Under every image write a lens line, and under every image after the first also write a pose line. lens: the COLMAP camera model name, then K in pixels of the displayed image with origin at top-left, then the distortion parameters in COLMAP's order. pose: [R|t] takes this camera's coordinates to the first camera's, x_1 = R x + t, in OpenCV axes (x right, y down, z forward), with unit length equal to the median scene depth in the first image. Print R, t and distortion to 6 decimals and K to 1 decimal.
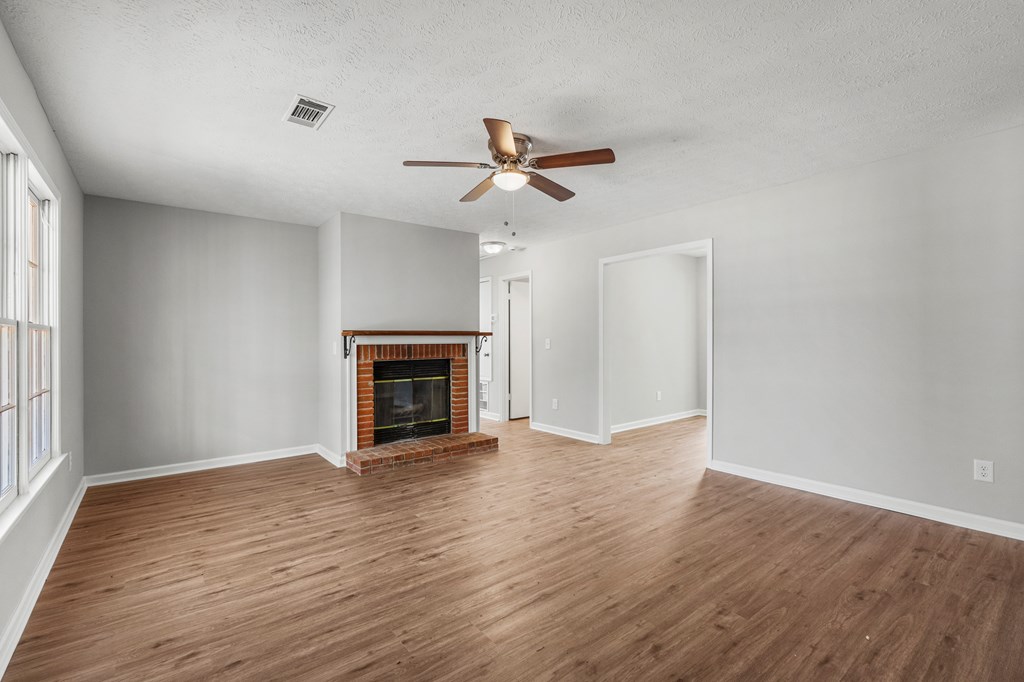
lens RADIAL K [[451.5, 0, 512.5], [0, 451.5, 335.8], [0, 0, 1]] dist [0.000896, 0.000822]
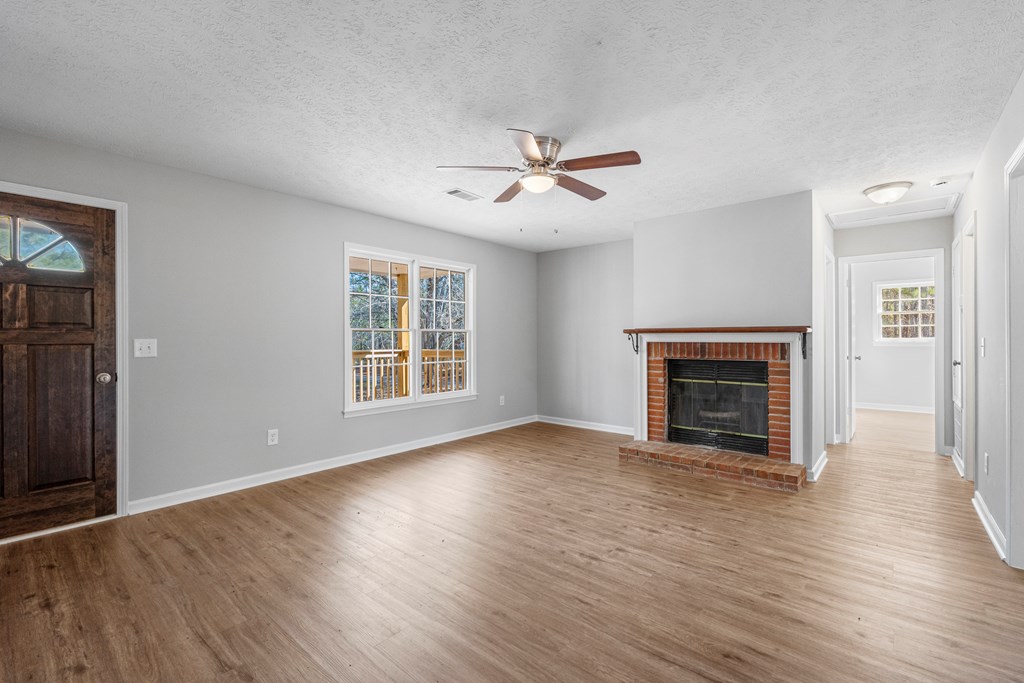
lens RADIAL K [[451.5, 0, 512.5], [0, 451.5, 336.3], [0, 0, 1]] dist [0.000896, 0.000822]
pose [[0.202005, 0.002288, -0.979382, 0.628057], [0.008783, 0.999953, 0.004147, -0.000853], [0.979345, -0.009440, 0.201976, 0.467201]]
